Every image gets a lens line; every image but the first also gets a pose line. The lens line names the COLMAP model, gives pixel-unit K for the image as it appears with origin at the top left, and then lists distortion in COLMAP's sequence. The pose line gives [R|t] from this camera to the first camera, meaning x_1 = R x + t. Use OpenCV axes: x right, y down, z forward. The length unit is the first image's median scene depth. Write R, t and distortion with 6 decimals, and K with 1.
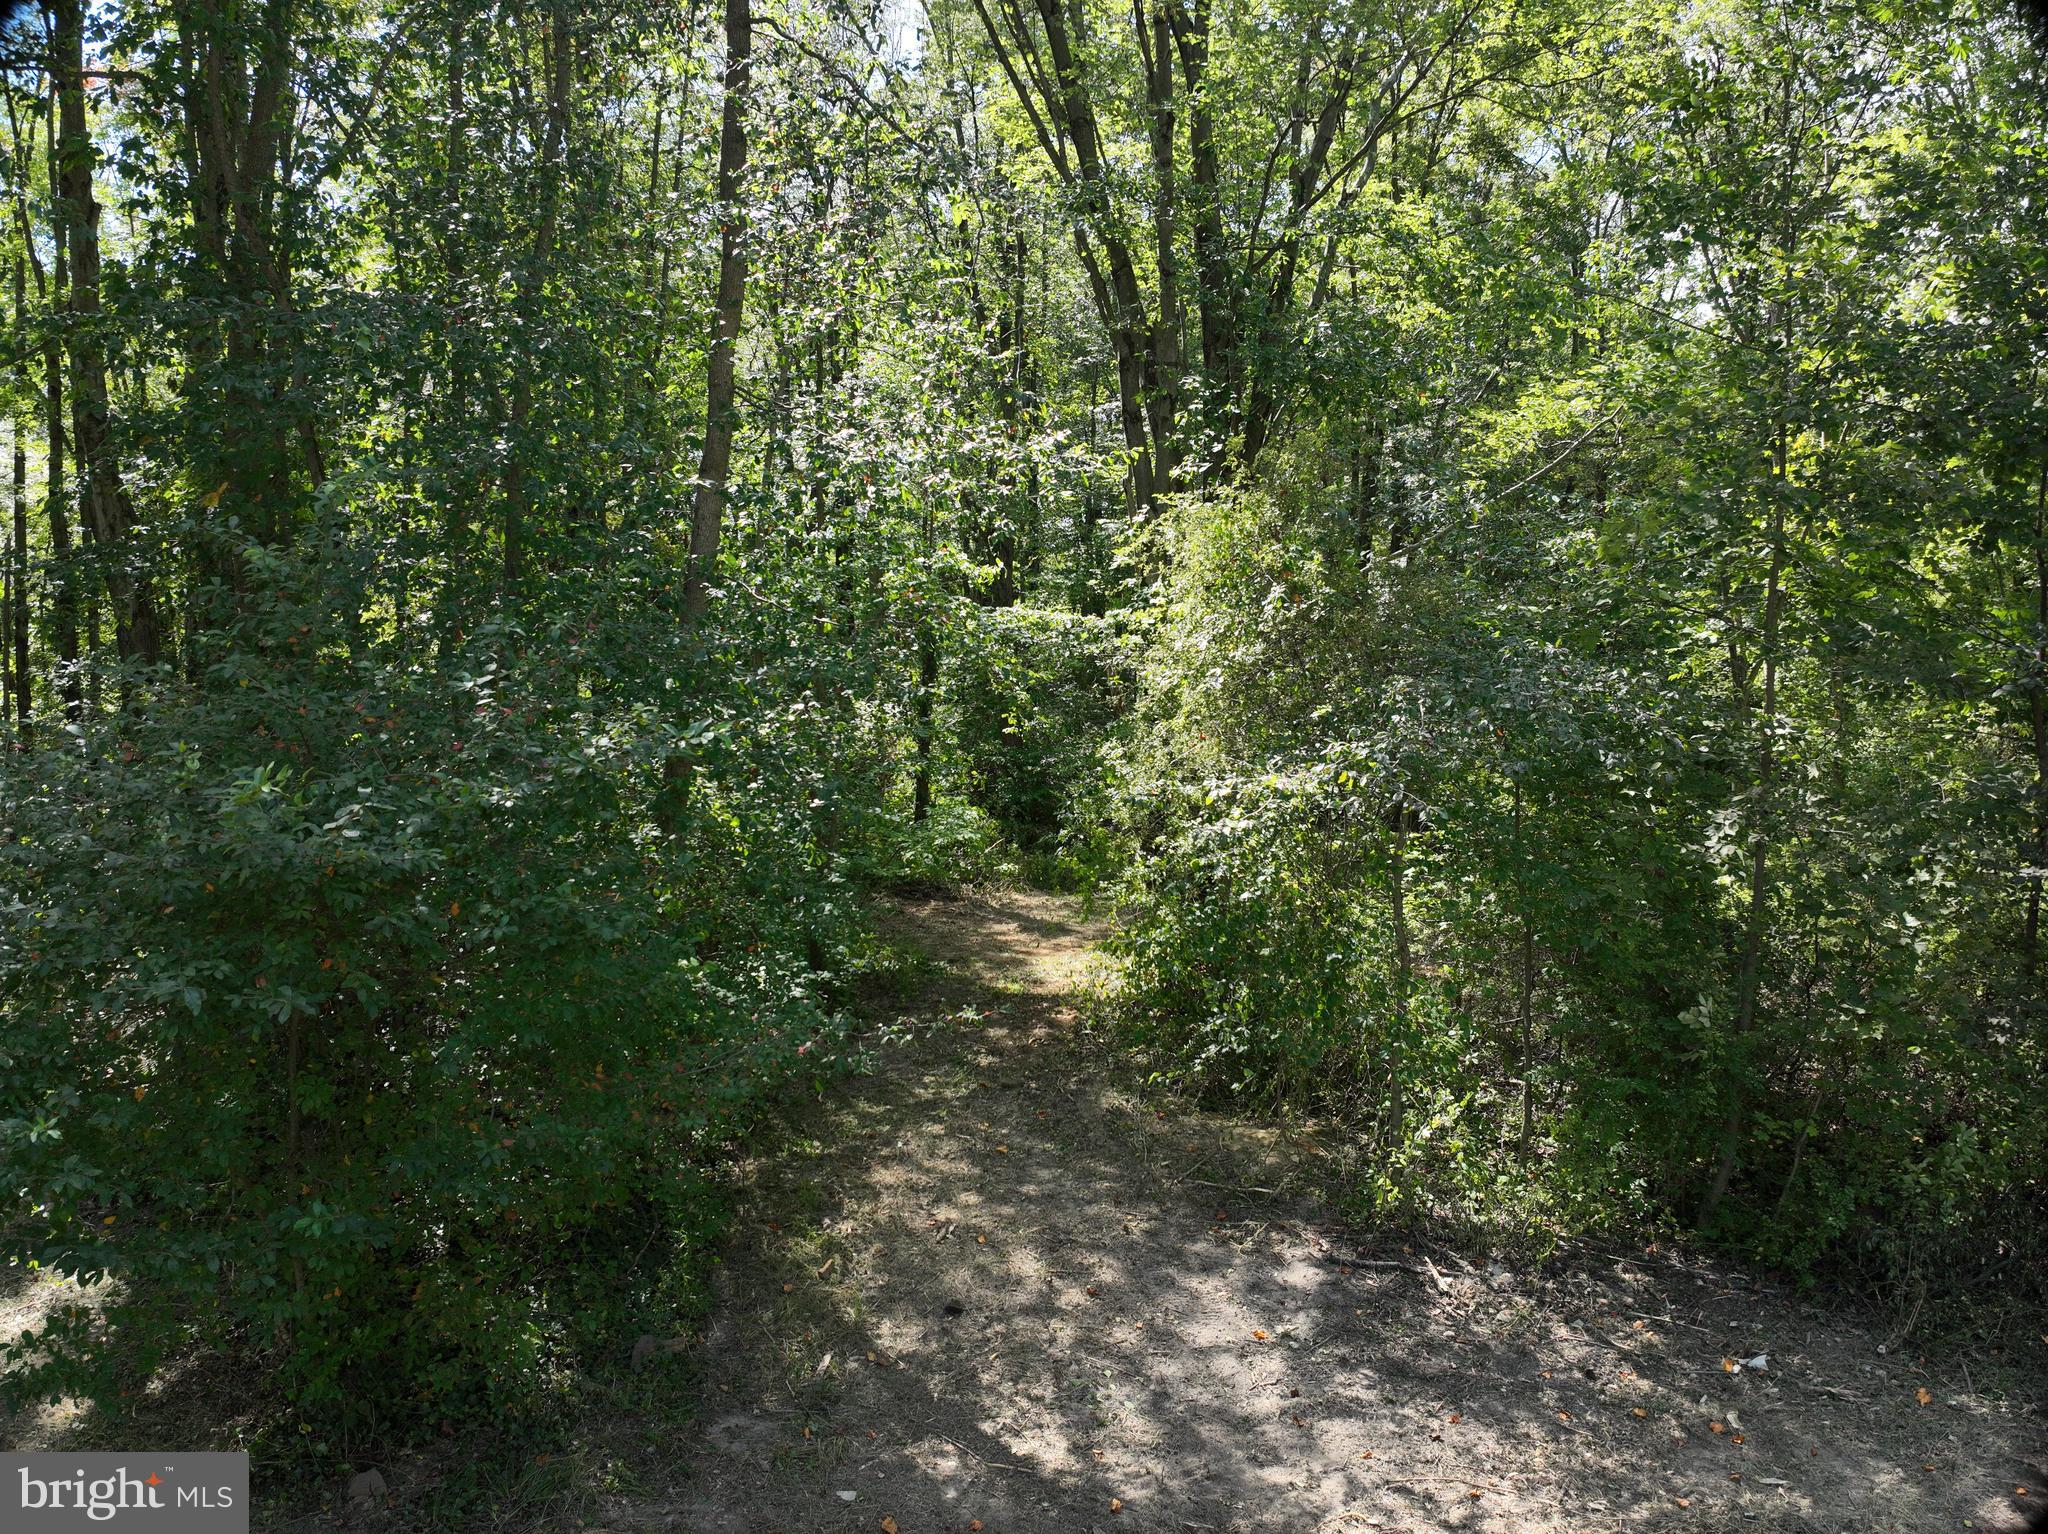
lens RADIAL K [[1443.4, 0, 1022.8], [0, 1443.4, 776.4], [0, 0, 1]] dist [-0.102403, -0.018378]
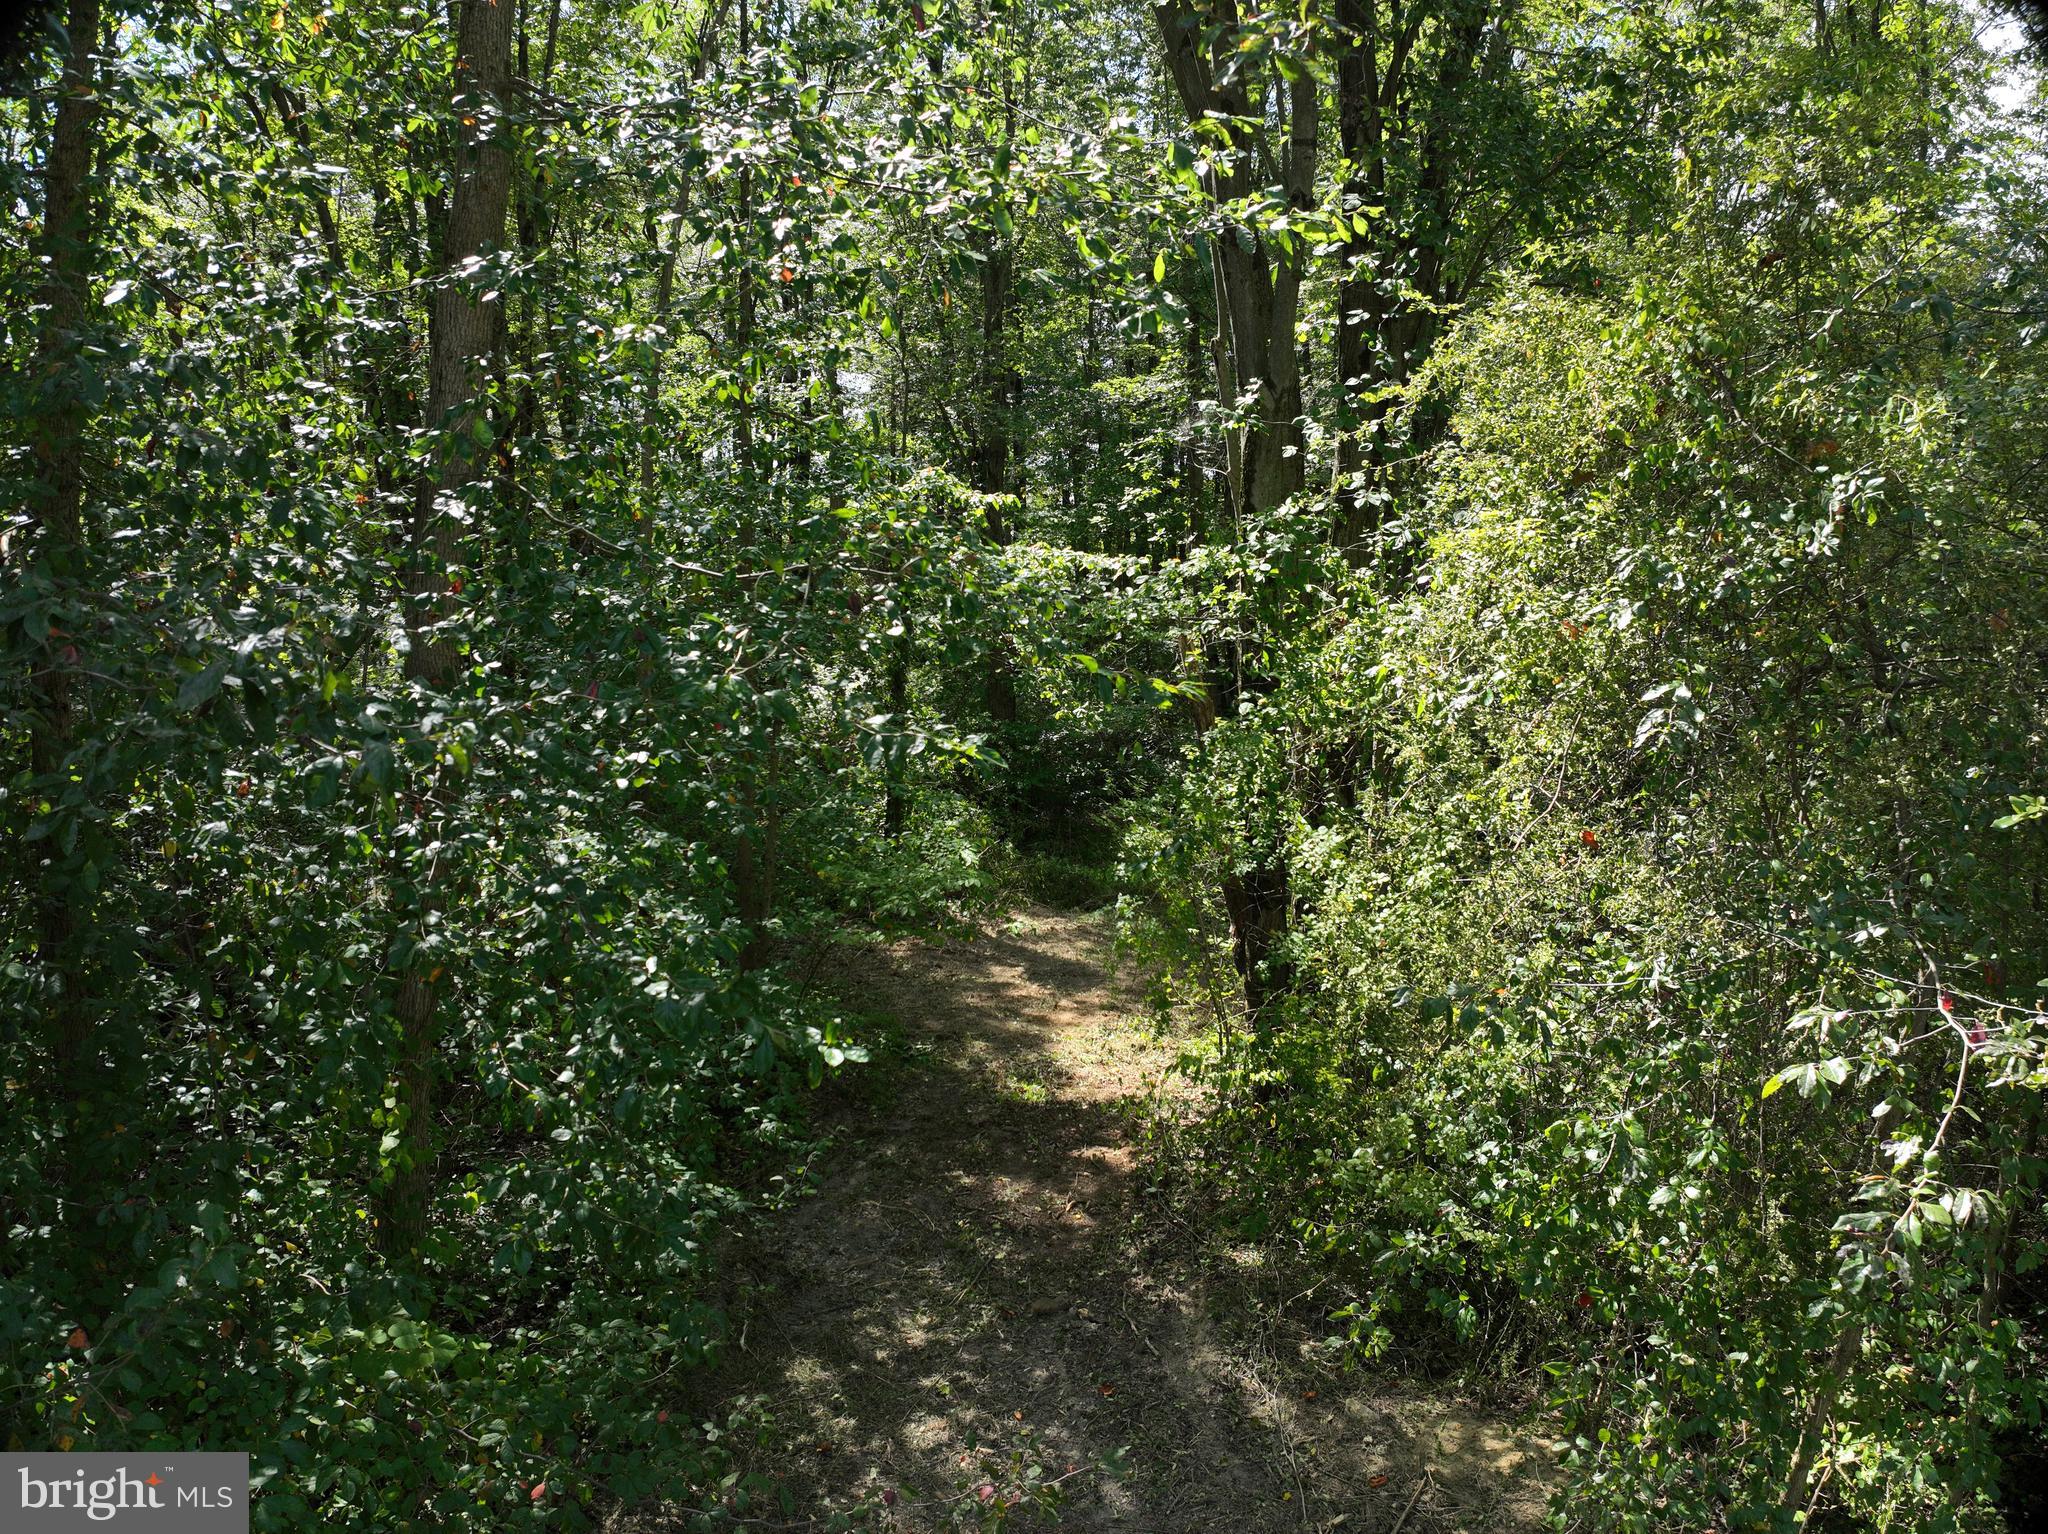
lens RADIAL K [[1443.4, 0, 1025.7], [0, 1443.4, 755.3], [0, 0, 1]] dist [-0.102403, -0.018378]
pose [[0.999685, -0.005827, 0.024432, -0.023983], [0.005243, 0.999700, 0.023921, -0.031019], [-0.024564, -0.023785, 0.999415, 0.283520]]
